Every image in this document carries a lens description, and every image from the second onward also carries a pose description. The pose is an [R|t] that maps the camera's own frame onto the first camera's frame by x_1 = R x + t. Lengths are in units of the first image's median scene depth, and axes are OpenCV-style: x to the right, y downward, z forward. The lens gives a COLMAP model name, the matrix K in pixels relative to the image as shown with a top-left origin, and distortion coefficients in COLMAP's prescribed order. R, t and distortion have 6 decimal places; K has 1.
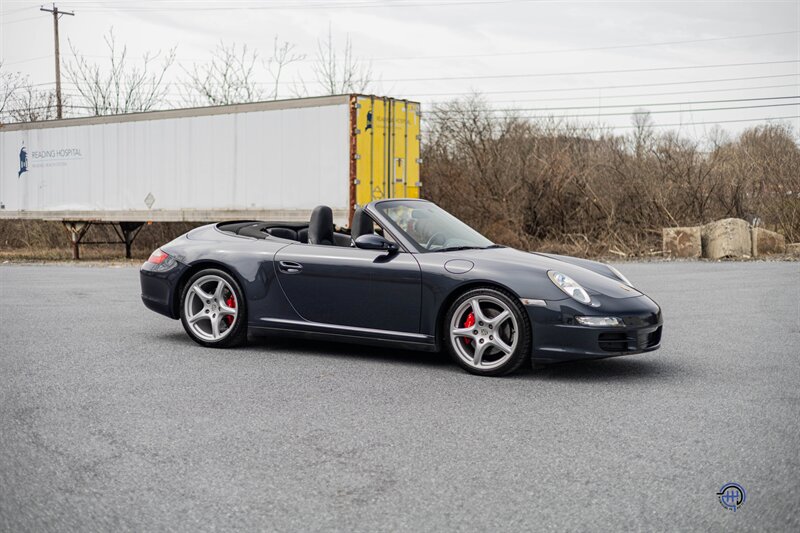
lens RADIAL K [[1113.1, 0, 401.4], [0, 1113.1, 267.2], [0, 0, 1]] dist [0.019825, 0.000000]
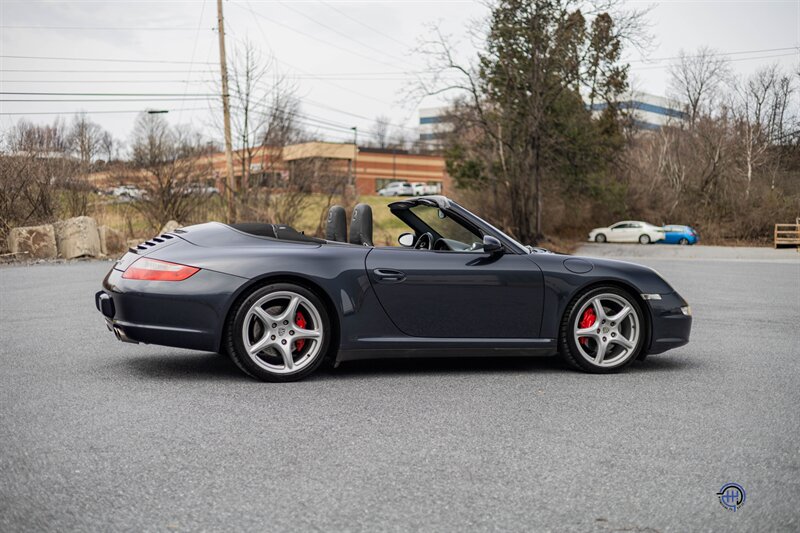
lens RADIAL K [[1113.1, 0, 397.9], [0, 1113.1, 265.8], [0, 0, 1]] dist [0.019825, 0.000000]
pose [[0.695425, -0.041204, 0.717417, -0.681657], [0.040495, 0.999015, 0.018123, -0.022184], [-0.717457, 0.016449, 0.696408, 0.383675]]
